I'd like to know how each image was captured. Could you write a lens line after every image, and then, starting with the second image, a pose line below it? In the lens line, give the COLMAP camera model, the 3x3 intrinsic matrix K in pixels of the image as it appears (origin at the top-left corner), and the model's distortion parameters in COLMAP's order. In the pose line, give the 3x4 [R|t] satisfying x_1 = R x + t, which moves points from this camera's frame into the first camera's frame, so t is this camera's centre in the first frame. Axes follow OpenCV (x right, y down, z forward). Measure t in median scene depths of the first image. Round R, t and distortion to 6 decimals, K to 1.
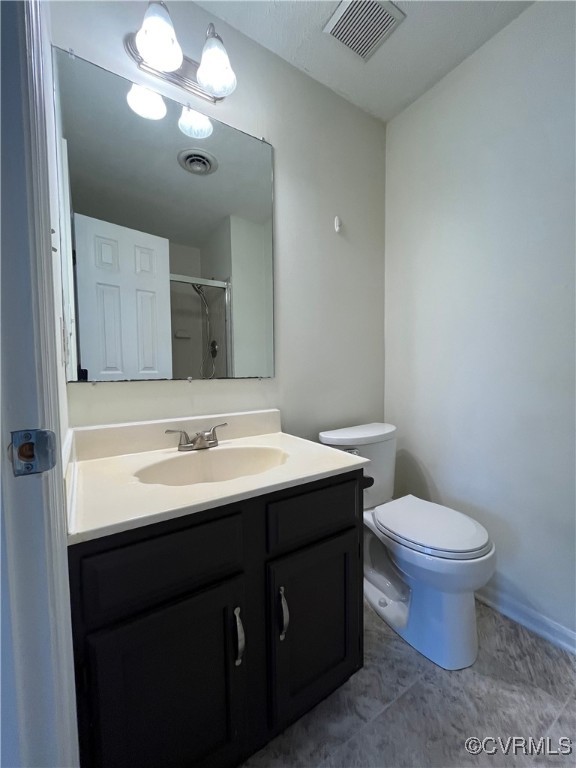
lens RADIAL K [[308.4, 0, 286.9], [0, 308.4, 387.8], [0, 0, 1]] dist [-0.002167, -0.000218]
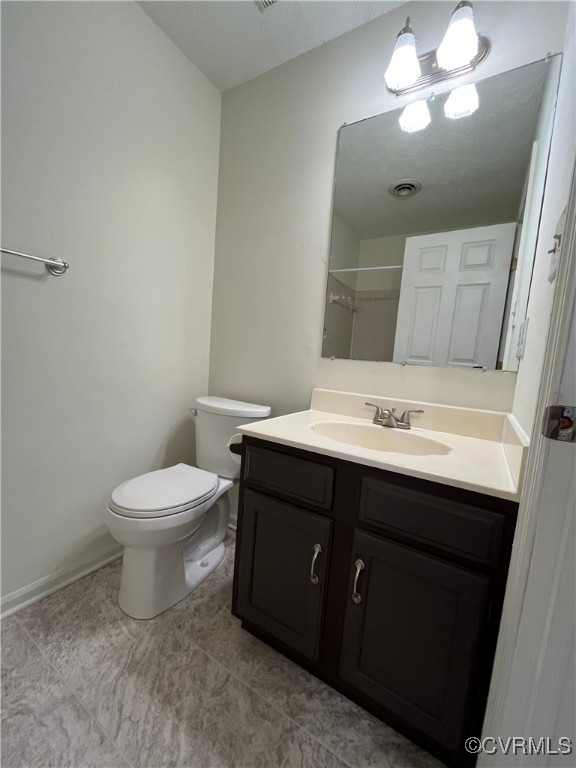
lens RADIAL K [[308.4, 0, 288.3], [0, 308.4, 387.0], [0, 0, 1]] dist [-0.002167, -0.000218]
pose [[0.421362, 0.128216, -0.897783, 0.517592], [-0.113750, 0.989609, 0.087943, 0.001936], [0.899730, 0.065067, 0.431569, 0.184841]]
